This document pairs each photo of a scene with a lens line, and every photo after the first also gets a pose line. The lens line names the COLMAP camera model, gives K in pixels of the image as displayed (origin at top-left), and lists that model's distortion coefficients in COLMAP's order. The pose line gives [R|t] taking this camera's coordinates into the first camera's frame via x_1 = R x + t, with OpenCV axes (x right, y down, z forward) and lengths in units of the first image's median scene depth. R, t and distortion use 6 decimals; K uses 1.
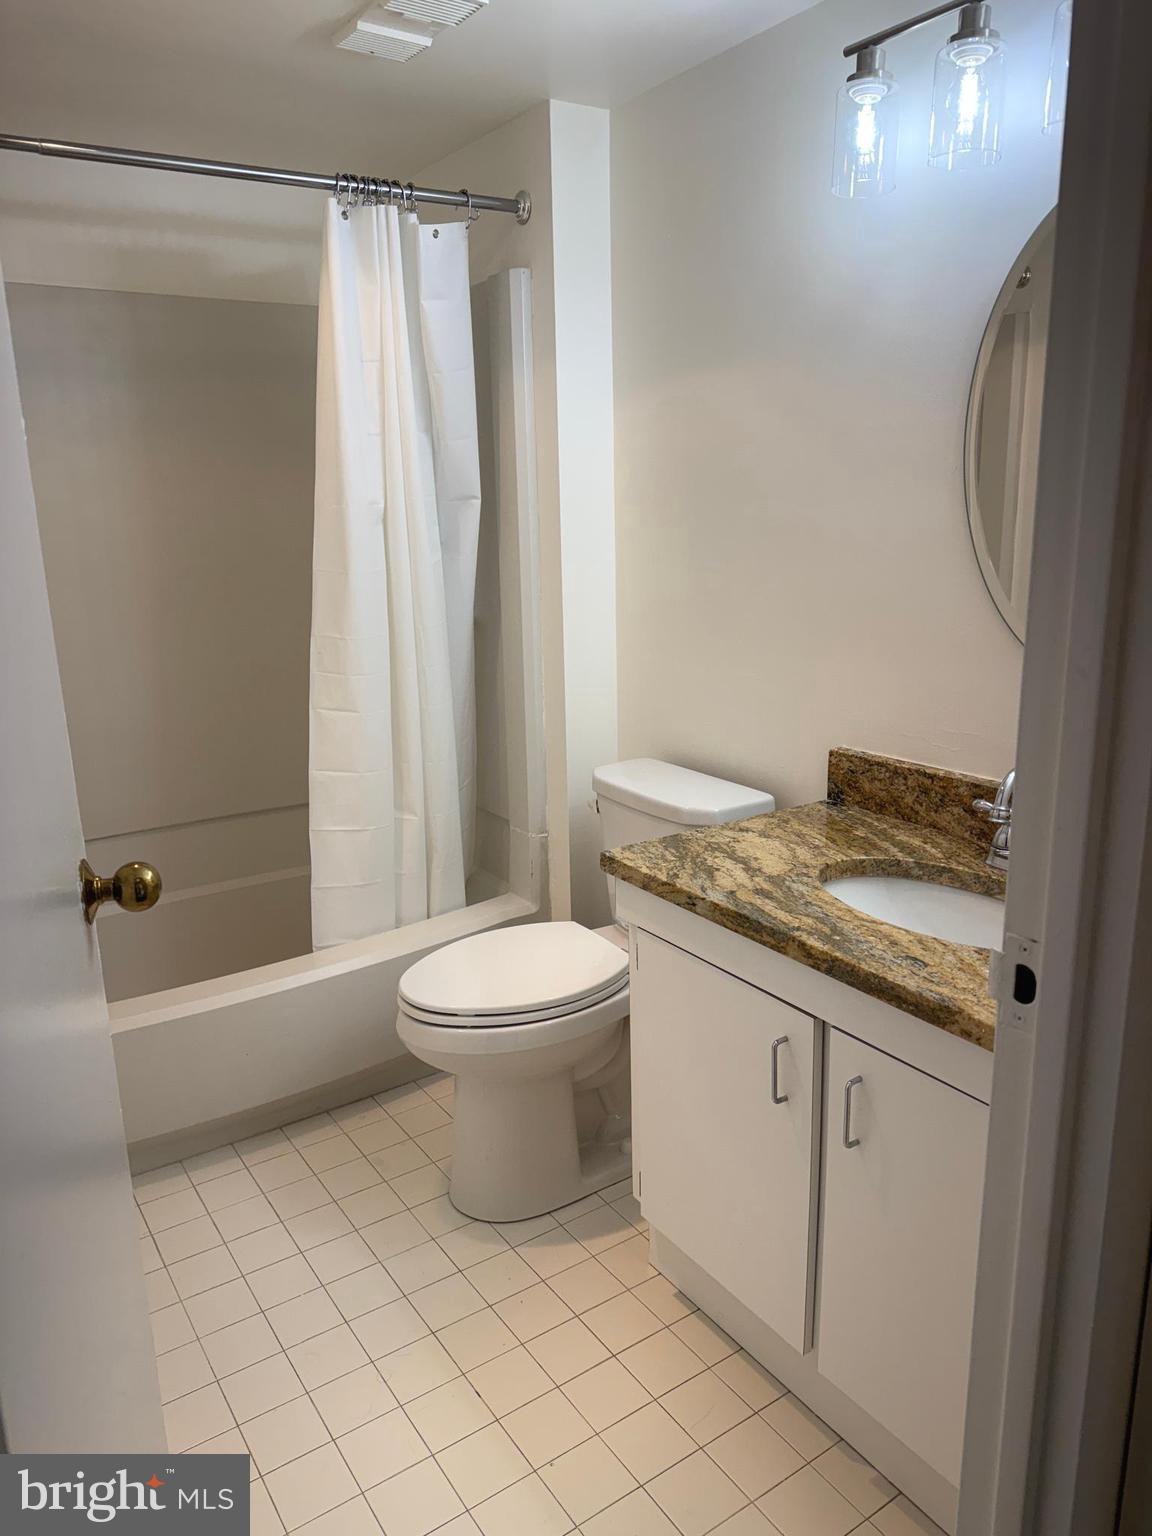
lens RADIAL K [[1089.1, 0, 576.5], [0, 1089.1, 789.8], [0, 0, 1]] dist [0.056181, -0.043763]
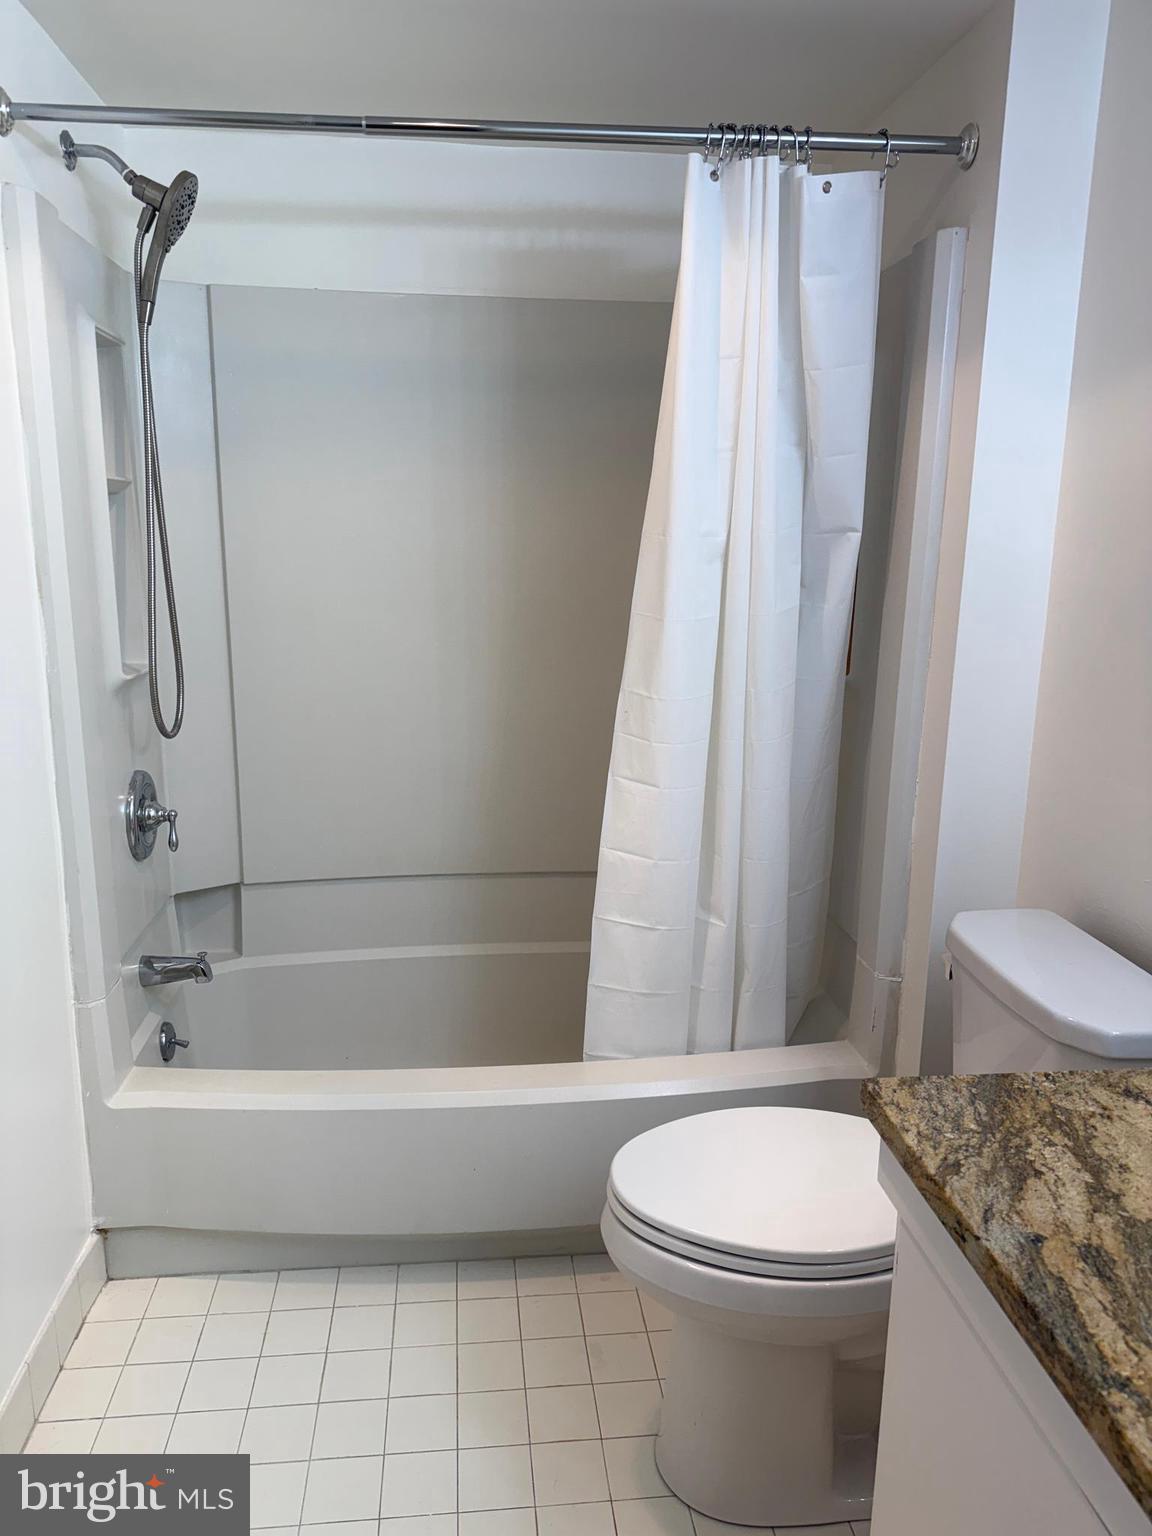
lens RADIAL K [[1092.8, 0, 576.0], [0, 1092.8, 768.0], [0, 0, 1]] dist [0.047546, -0.045784]
pose [[0.885021, 0.138032, -0.444617, 0.112825], [-0.155347, 0.987857, -0.002540, -0.080649], [0.438867, 0.071317, 0.895717, 0.271304]]
